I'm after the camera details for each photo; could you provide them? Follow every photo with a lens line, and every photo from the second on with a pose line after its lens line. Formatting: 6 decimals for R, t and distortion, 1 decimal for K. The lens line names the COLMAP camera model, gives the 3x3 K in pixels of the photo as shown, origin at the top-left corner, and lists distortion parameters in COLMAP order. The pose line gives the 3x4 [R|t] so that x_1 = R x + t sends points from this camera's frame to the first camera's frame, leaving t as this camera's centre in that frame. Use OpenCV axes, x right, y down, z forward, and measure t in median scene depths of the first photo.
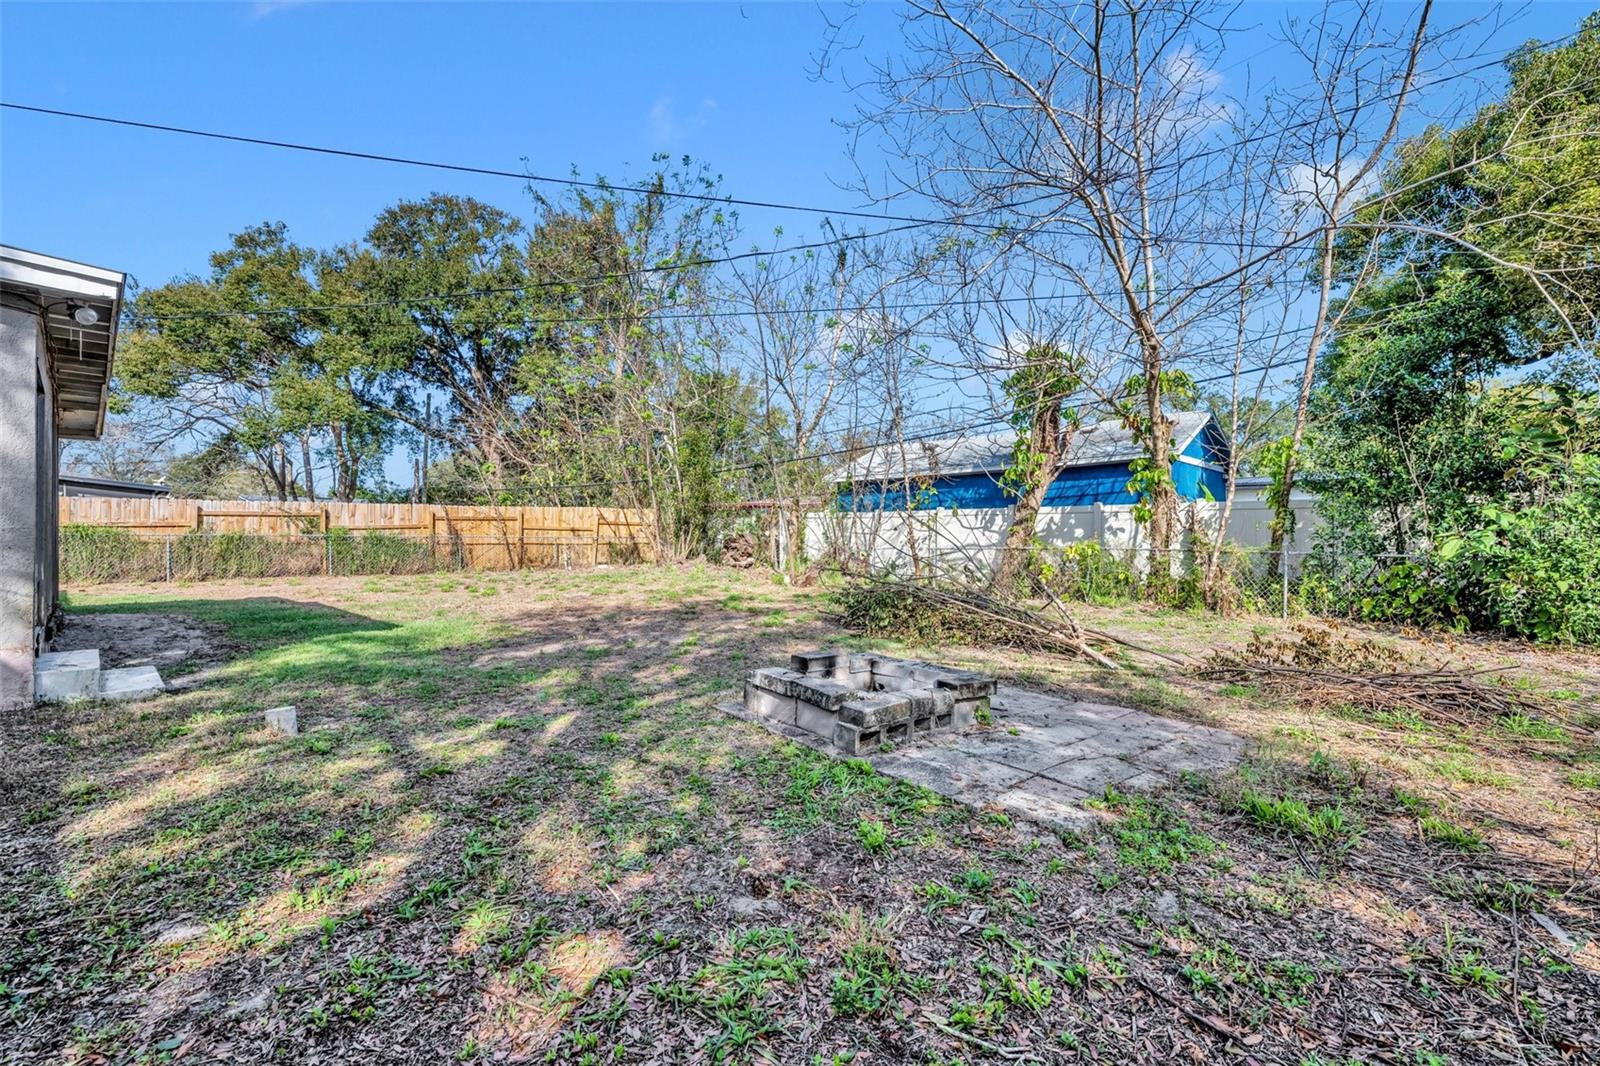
lens RADIAL K [[637.9, 0, 798.5], [0, 637.9, 533.2], [0, 0, 1]] dist [-0.001581, -0.000046]
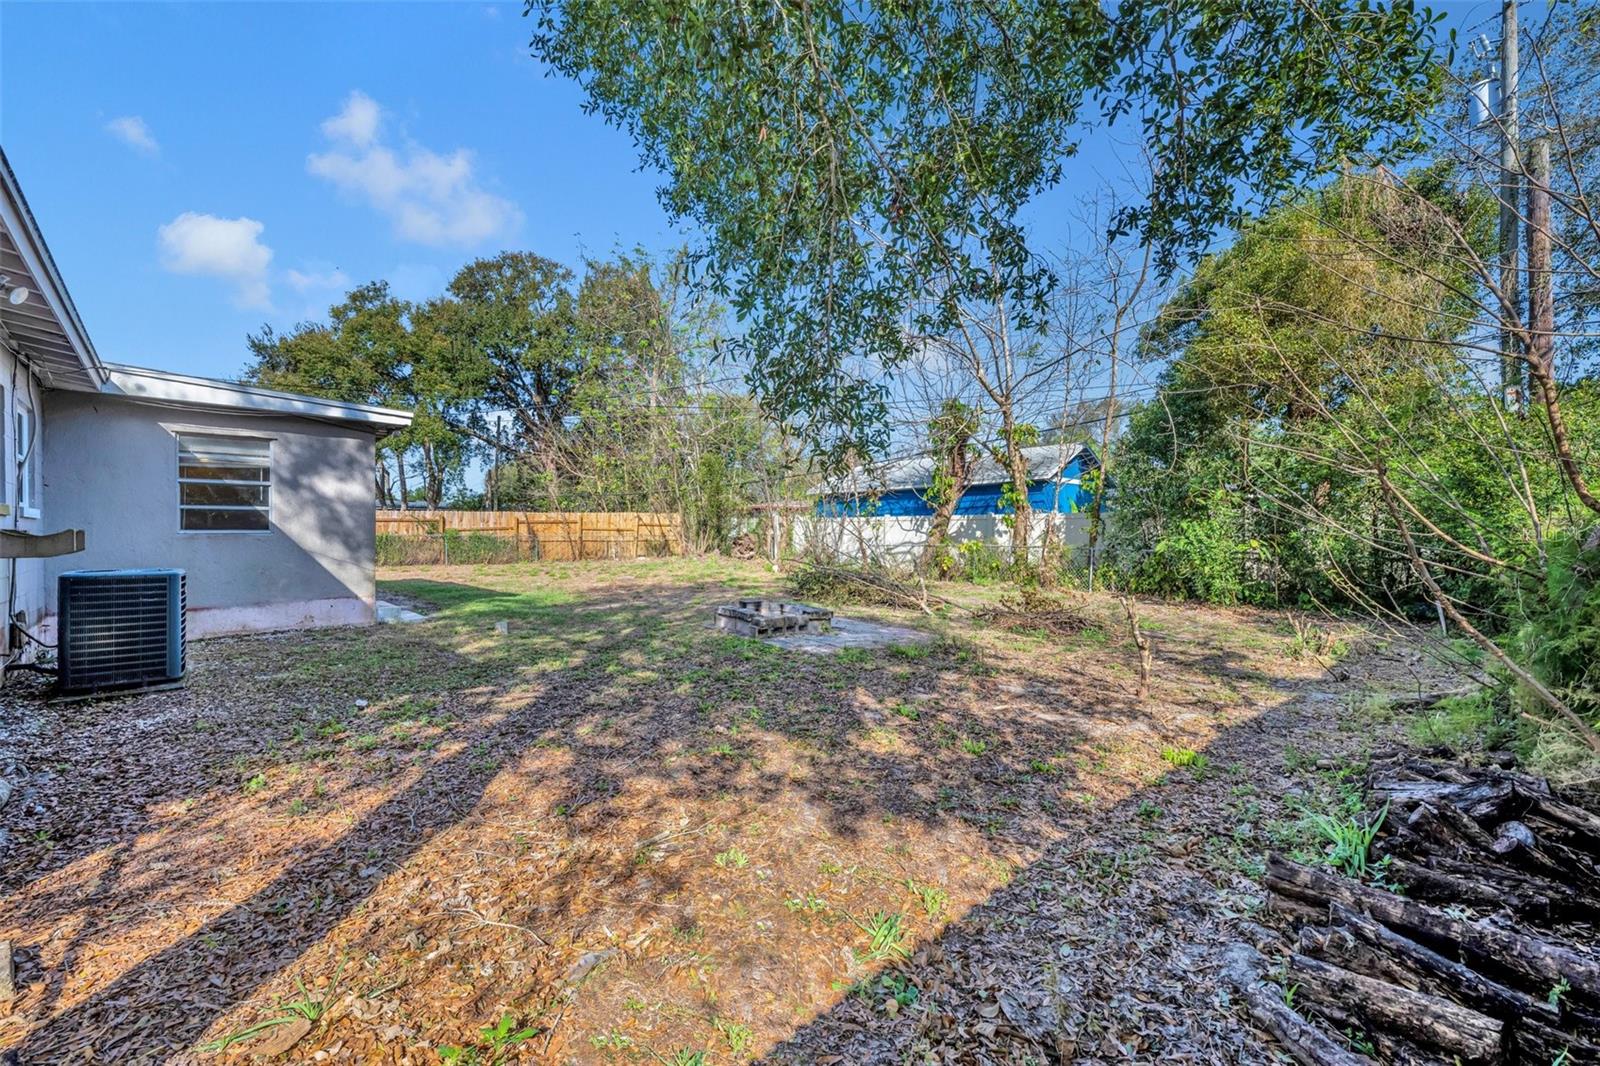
lens RADIAL K [[669.3, 0, 798.2], [0, 669.3, 526.7], [0, 0, 1]] dist [-0.001381, -0.000011]
pose [[0.998126, -0.001739, -0.061166, 0.101048], [0.001910, 0.999994, 0.002727, -0.015902], [0.061161, -0.002838, 0.998124, -0.361592]]
